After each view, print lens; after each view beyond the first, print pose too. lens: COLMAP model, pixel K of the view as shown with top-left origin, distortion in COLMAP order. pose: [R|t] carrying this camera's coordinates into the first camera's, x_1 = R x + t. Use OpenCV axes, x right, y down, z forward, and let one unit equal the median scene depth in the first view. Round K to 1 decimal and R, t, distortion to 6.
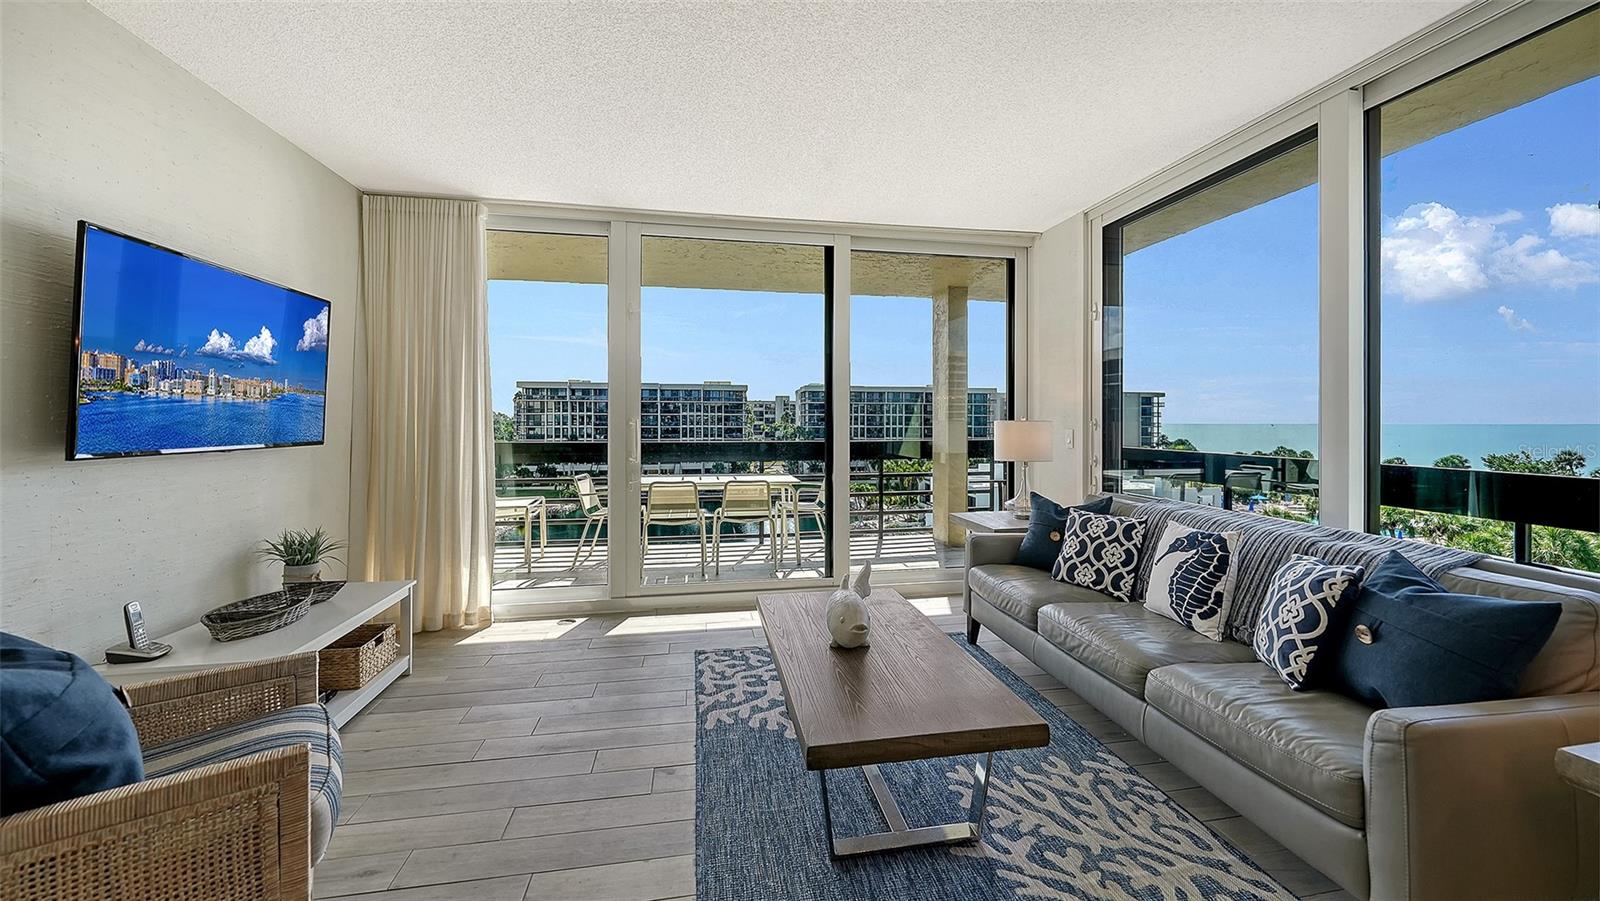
lens RADIAL K [[593.2, 0, 804.0], [0, 593.2, 427.4], [0, 0, 1]] dist [-0.002590, -0.000207]
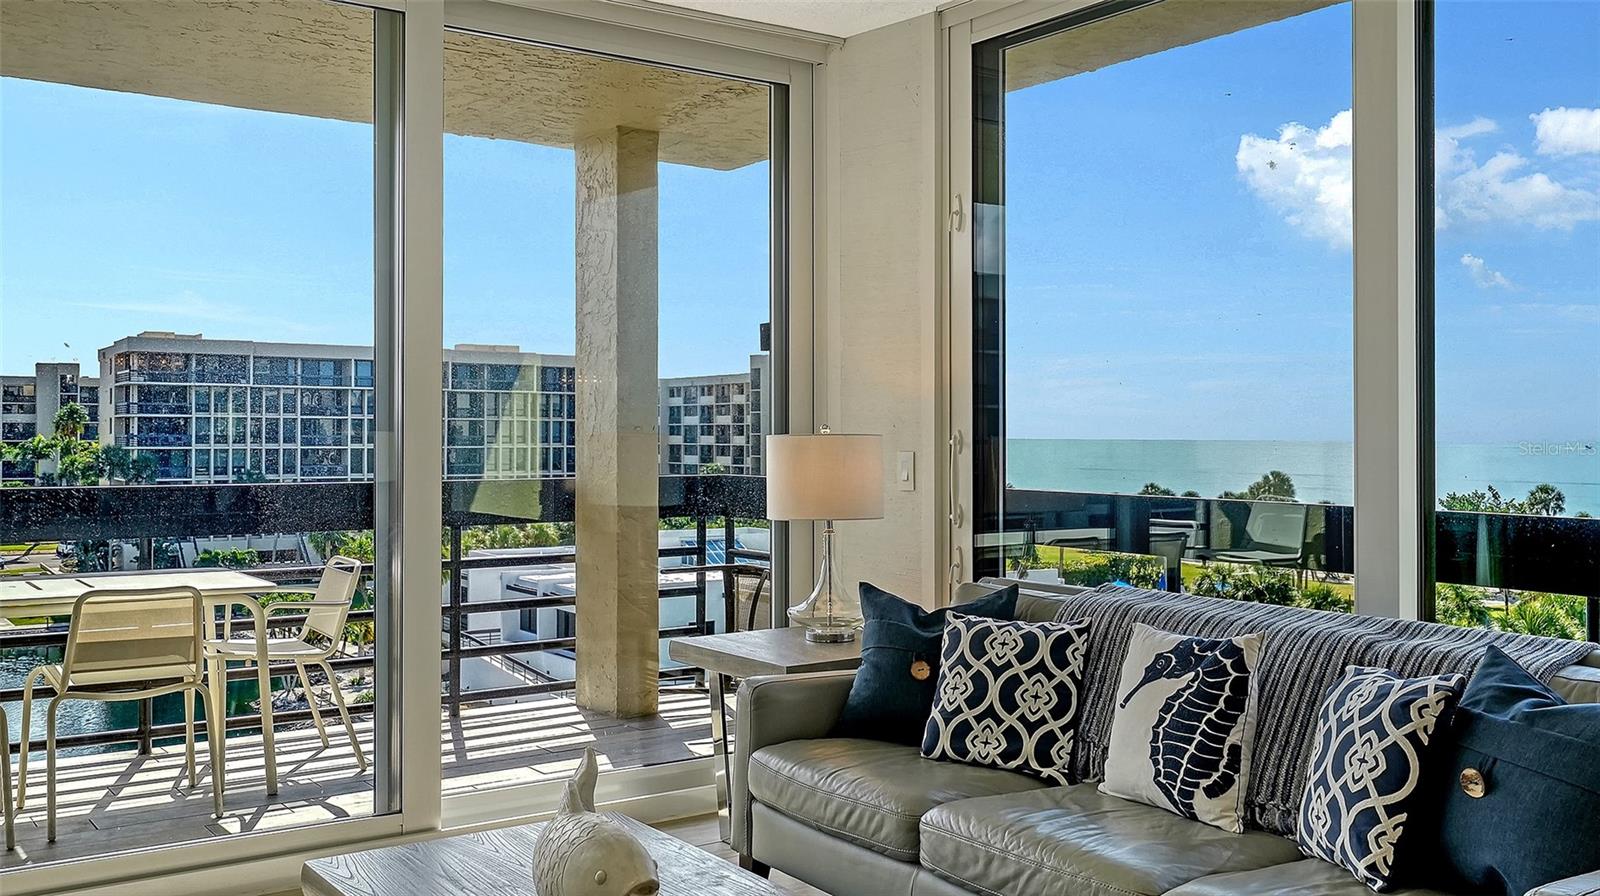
lens RADIAL K [[1440.4, 0, 790.5], [0, 1440.4, 442.4], [0, 0, 1]] dist [0.003204, 0.011920]
pose [[0.905615, -0.000182, 0.424100, -0.194020], [0.001959, 0.999991, -0.003753, -0.000128], [-0.424095, 0.004230, 0.905608, -0.034594]]
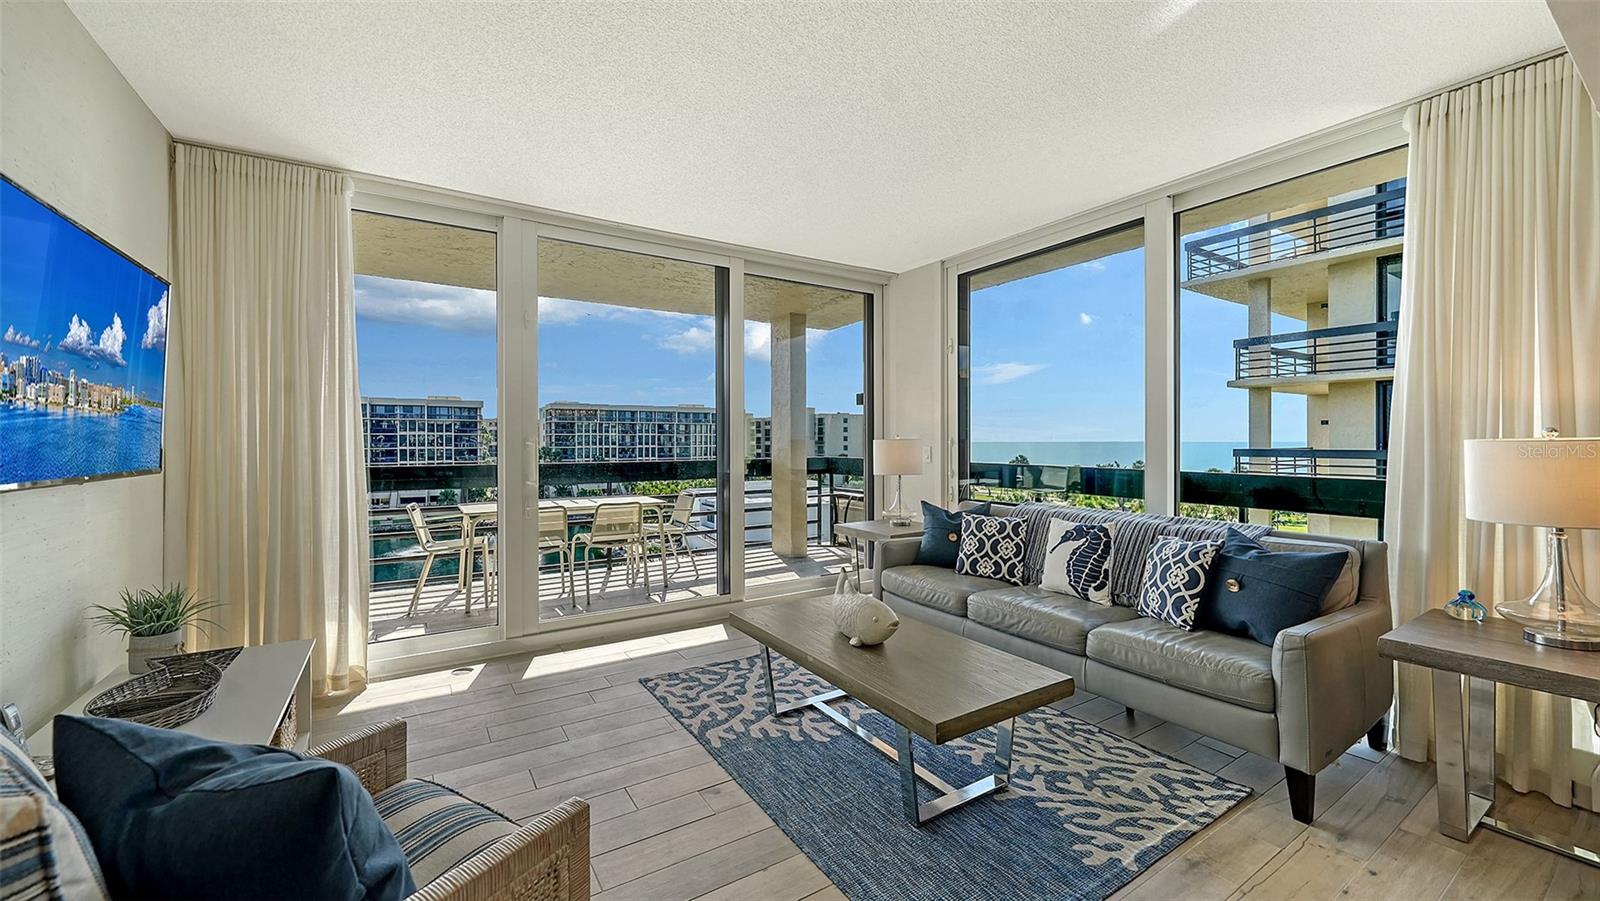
lens RADIAL K [[599.6, 0, 769.2], [0, 599.6, 448.8], [0, 0, 1]] dist [-0.002827, -0.000014]
pose [[0.935458, -0.008496, 0.353335, -0.365334], [0.007491, 0.999963, 0.004214, 0.000839], [-0.353358, -0.001295, 0.935487, 0.019551]]
